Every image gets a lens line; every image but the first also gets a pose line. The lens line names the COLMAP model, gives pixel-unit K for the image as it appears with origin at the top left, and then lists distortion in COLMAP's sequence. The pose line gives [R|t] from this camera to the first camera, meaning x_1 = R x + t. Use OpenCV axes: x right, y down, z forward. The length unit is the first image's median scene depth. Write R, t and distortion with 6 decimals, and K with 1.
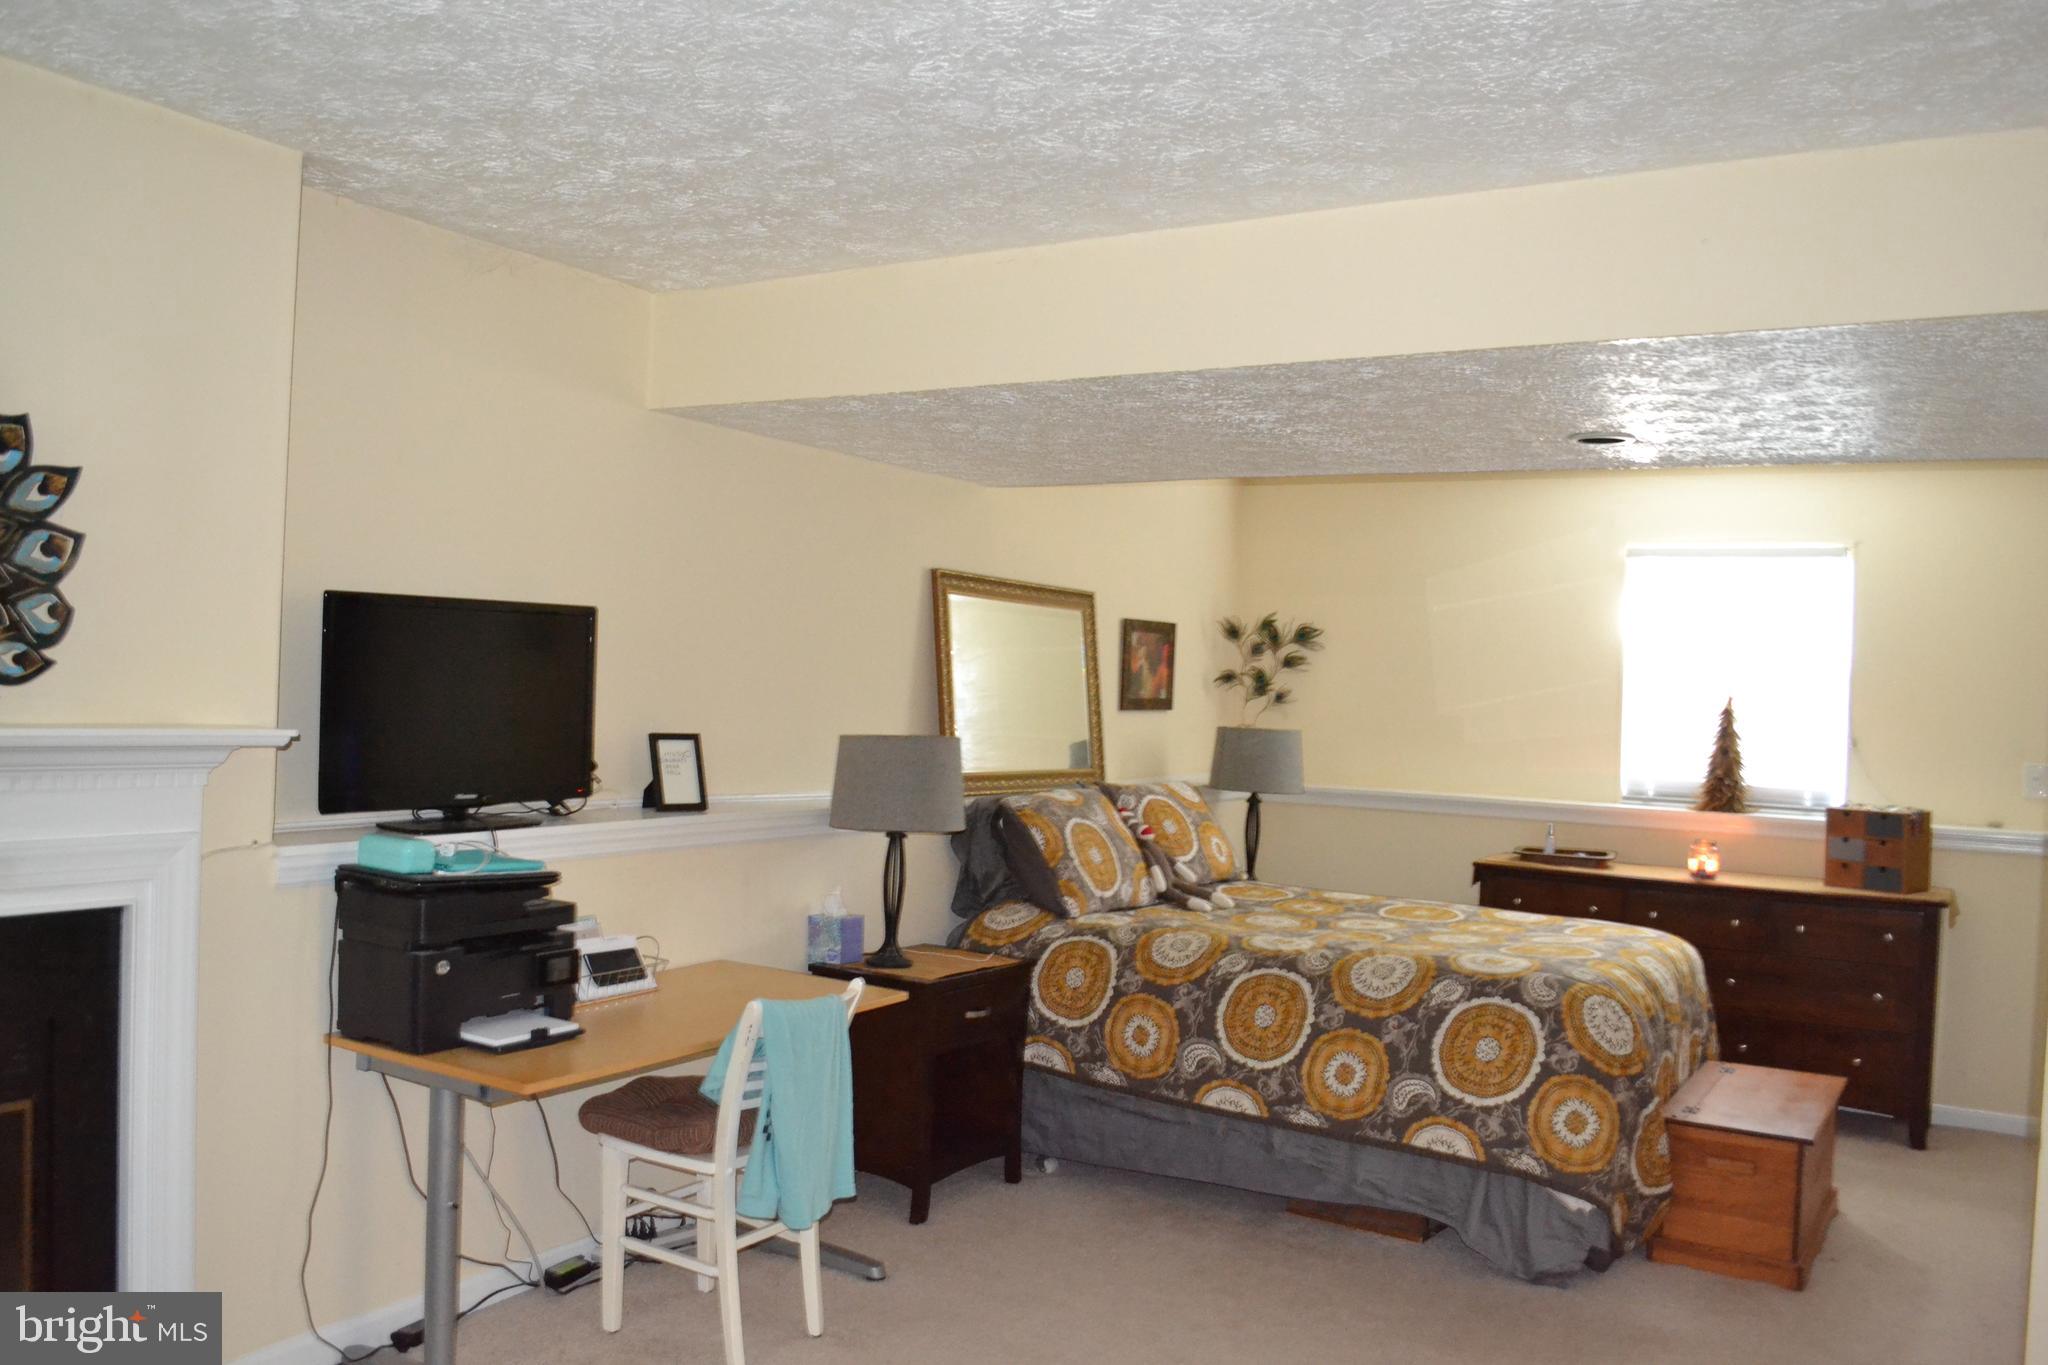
lens RADIAL K [[1652.7, 0, 1022.3], [0, 1652.7, 682.3], [0, 0, 1]] dist [-0.085961, -0.001160]
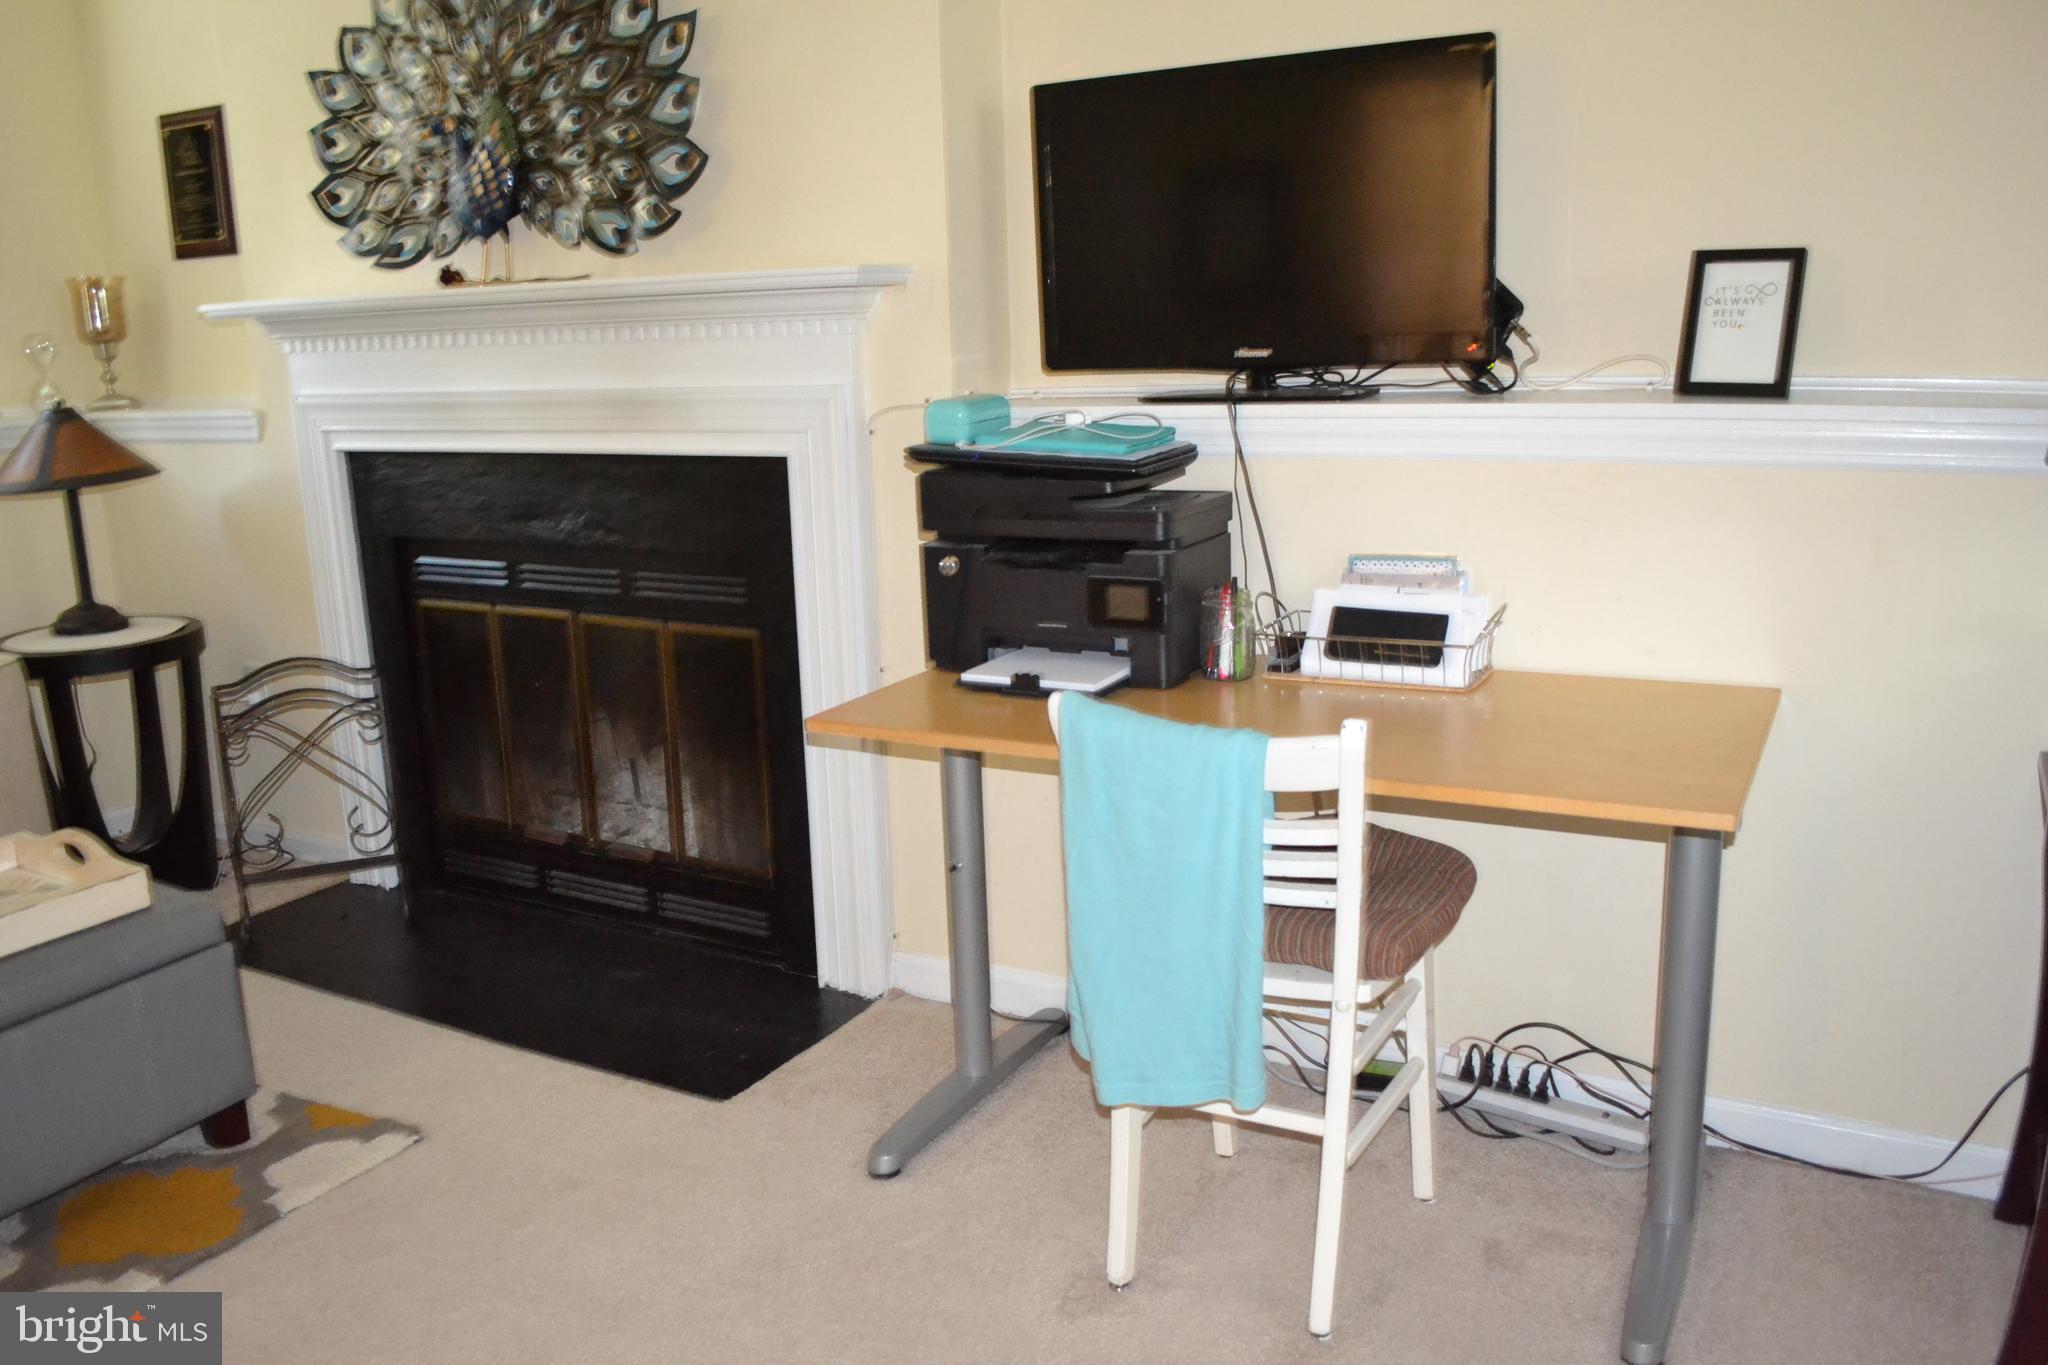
lens RADIAL K [[1652.7, 0, 1021.0], [0, 1652.7, 678.8], [0, 0, 1]] dist [-0.085961, -0.001160]
pose [[0.035652, 0.186497, -0.981808, 0.491296], [0.040237, 0.981369, 0.187874, 0.093119], [0.998554, -0.046203, 0.027484, 1.163266]]
